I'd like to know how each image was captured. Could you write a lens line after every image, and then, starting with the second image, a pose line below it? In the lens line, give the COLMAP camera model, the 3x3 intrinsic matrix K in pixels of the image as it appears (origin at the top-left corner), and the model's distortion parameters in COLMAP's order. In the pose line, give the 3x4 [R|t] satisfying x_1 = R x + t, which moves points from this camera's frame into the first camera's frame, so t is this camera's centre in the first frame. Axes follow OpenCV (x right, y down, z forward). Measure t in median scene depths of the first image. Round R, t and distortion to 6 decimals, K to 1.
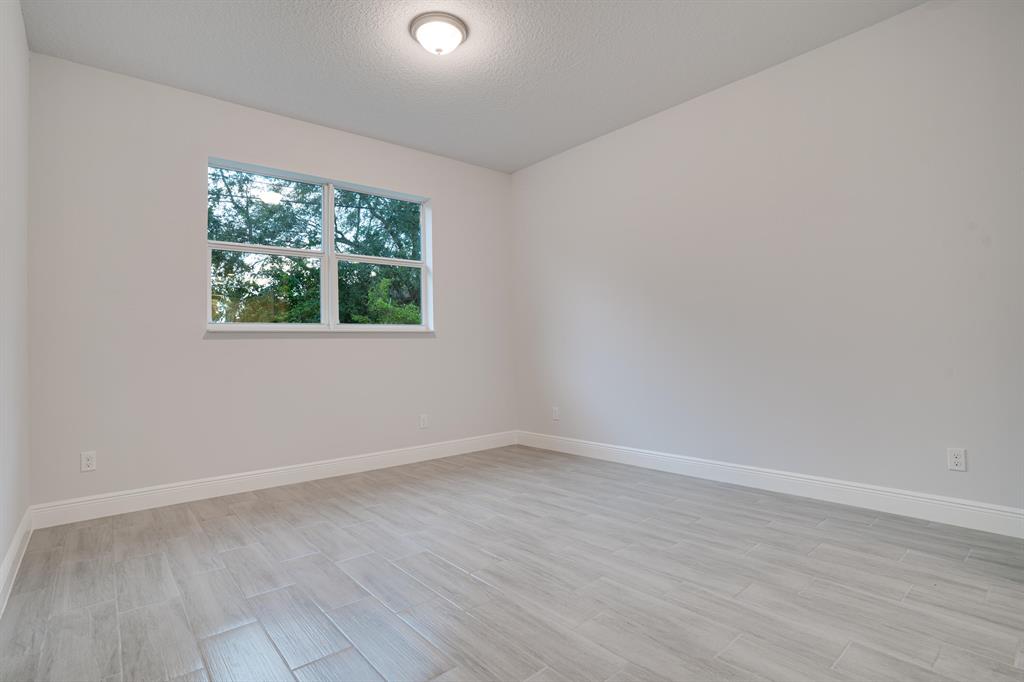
lens RADIAL K [[499.2, 0, 511.3], [0, 499.2, 346.7], [0, 0, 1]] dist [-0.017563, 0.001440]
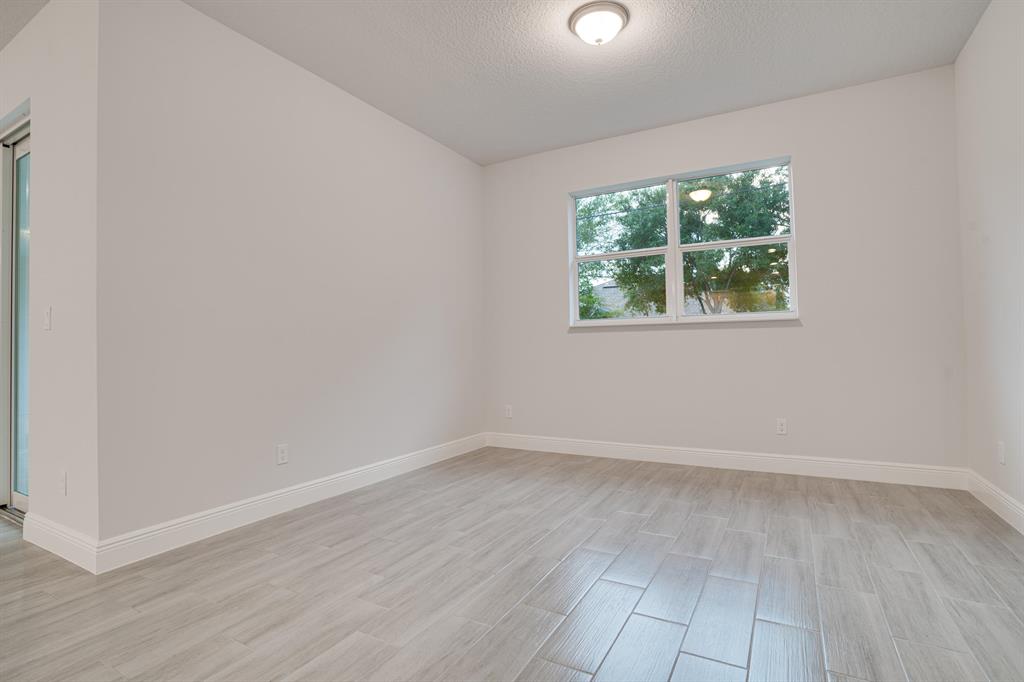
lens RADIAL K [[499.2, 0, 511.0], [0, 499.2, 342.1], [0, 0, 1]] dist [-0.017563, 0.001440]
pose [[0.360193, 0.003926, -0.932870, 0.626086], [0.012780, 0.999877, 0.009142, -0.006924], [0.932790, -0.015215, 0.360098, 0.410200]]
